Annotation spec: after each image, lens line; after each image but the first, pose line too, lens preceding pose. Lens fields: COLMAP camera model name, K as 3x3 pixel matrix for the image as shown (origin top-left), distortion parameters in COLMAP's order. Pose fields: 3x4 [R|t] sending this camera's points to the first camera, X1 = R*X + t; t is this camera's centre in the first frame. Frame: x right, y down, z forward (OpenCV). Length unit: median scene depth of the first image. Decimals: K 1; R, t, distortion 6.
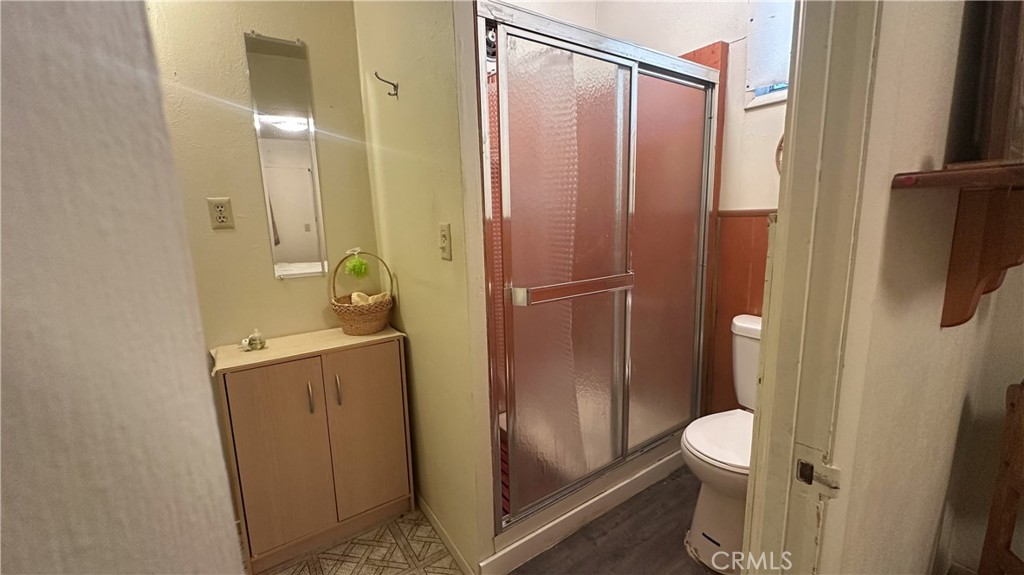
lens RADIAL K [[410.5, 0, 512.0], [0, 410.5, 287.5], [0, 0, 1]] dist [0.000175, -0.000357]
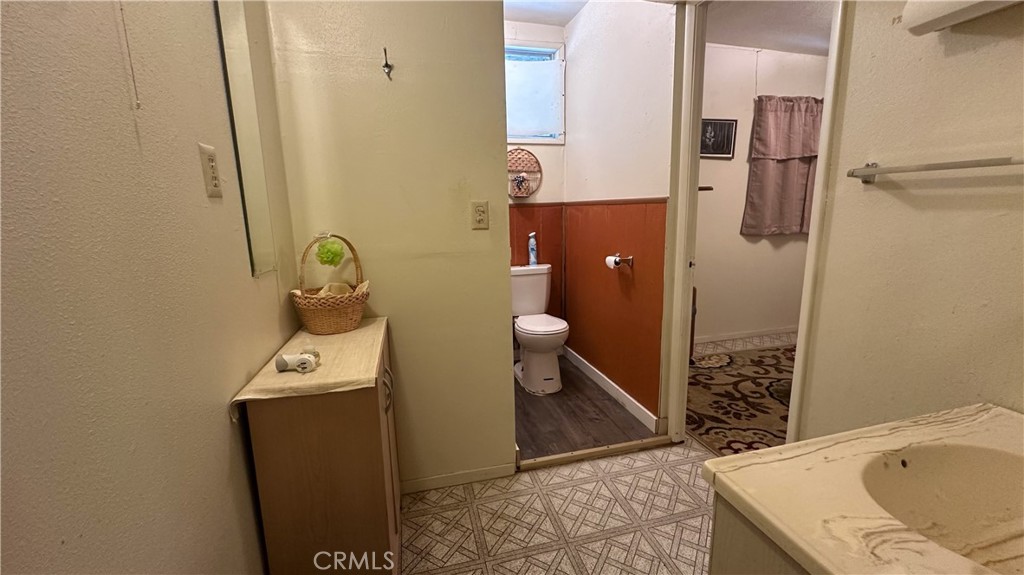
lens RADIAL K [[410.5, 0, 512.0], [0, 410.5, 287.5], [0, 0, 1]] dist [0.000175, -0.000357]
pose [[0.341618, -0.150562, 0.927700, -1.151693], [0.172667, 0.980338, 0.095522, 0.004190], [-0.923841, 0.127551, 0.360898, 0.402521]]
